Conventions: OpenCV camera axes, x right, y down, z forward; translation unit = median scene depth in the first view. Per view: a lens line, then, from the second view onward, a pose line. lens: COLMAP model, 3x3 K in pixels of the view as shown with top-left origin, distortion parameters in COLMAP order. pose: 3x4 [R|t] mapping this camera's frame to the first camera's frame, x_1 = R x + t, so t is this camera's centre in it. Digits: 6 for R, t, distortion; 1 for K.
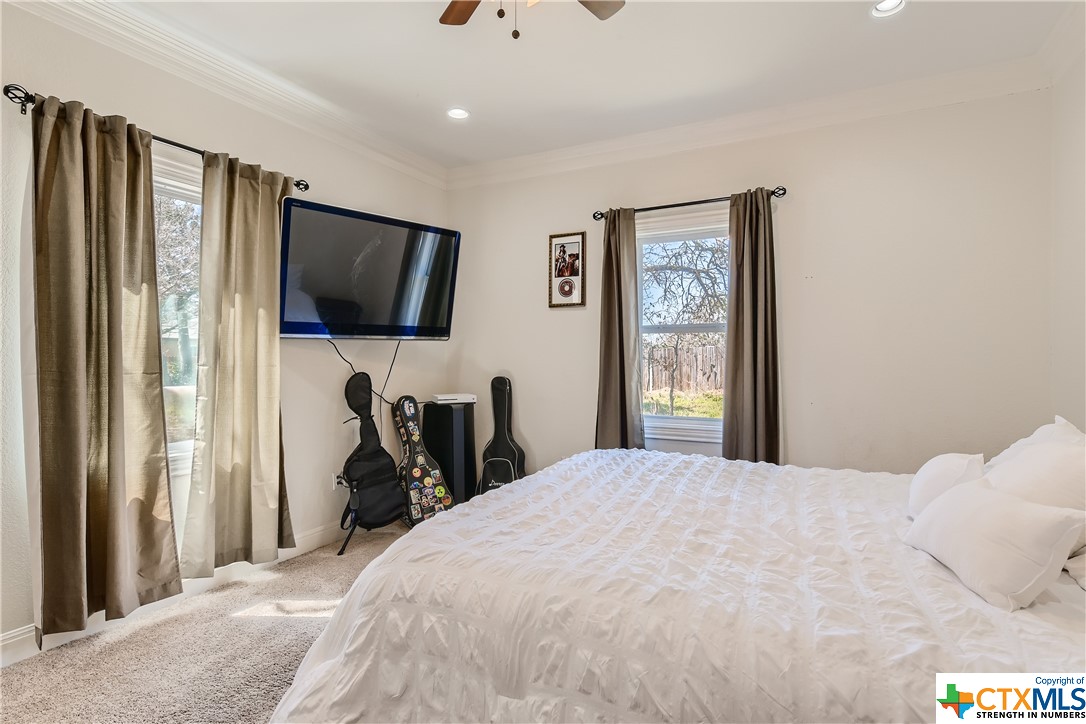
lens RADIAL K [[546.7, 0, 563.5], [0, 546.7, 355.8], [0, 0, 1]] dist [0.018303, -0.005306]
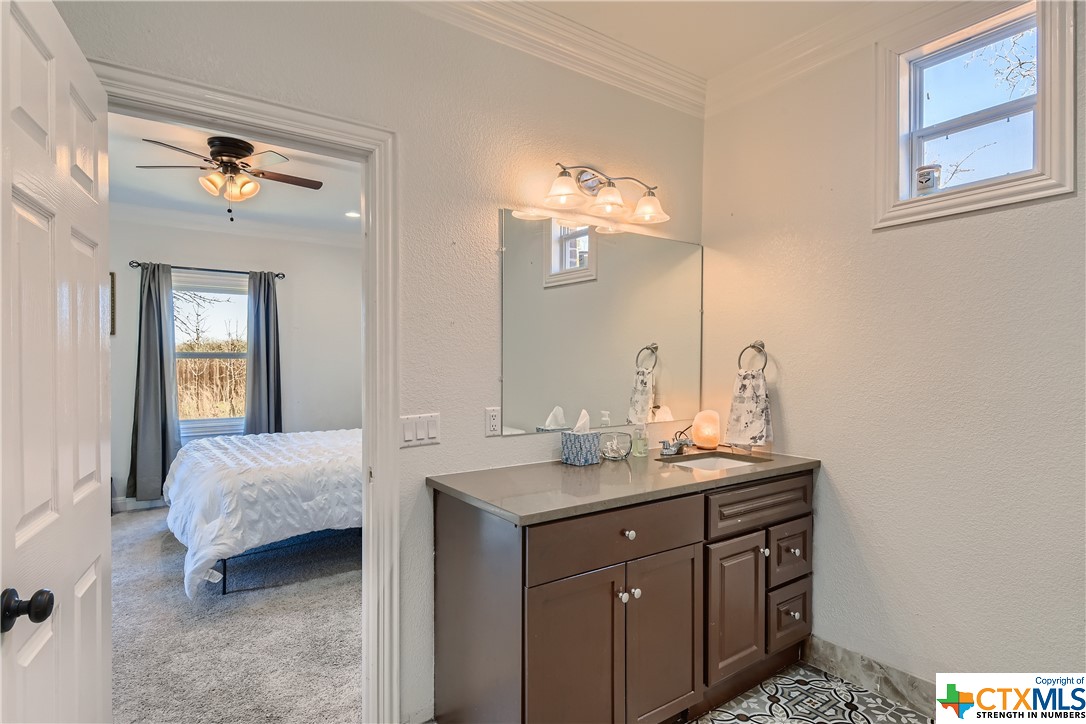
lens RADIAL K [[575.0, 0, 548.2], [0, 575.0, 367.2], [0, 0, 1]] dist [0.004992, -0.001429]
pose [[0.471440, -0.018722, 0.881699, -0.630814], [0.001843, 0.999793, 0.020244, -0.041882], [-0.881896, -0.007918, 0.471377, -0.447971]]
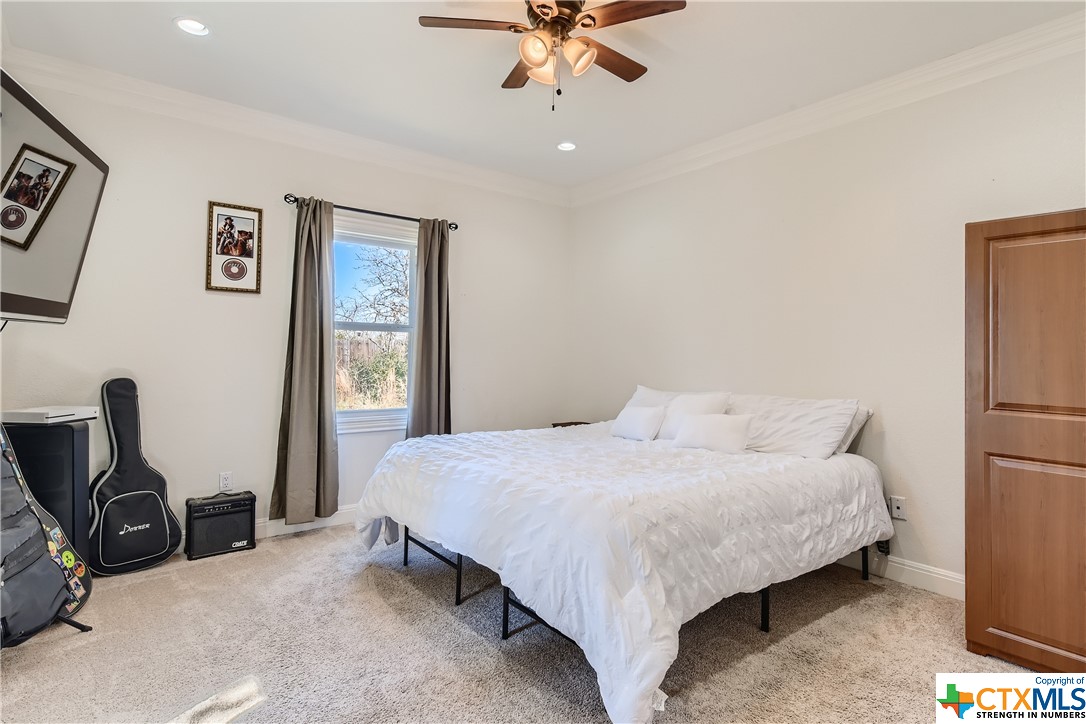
lens RADIAL K [[546.7, 0, 518.5], [0, 546.7, 347.3], [0, 0, 1]] dist [0.018303, -0.005306]
pose [[0.426497, 0.010723, 0.904425, -0.580453], [-0.011754, 0.999911, -0.006312, -0.003228], [-0.904412, -0.007938, 0.426585, 0.241506]]
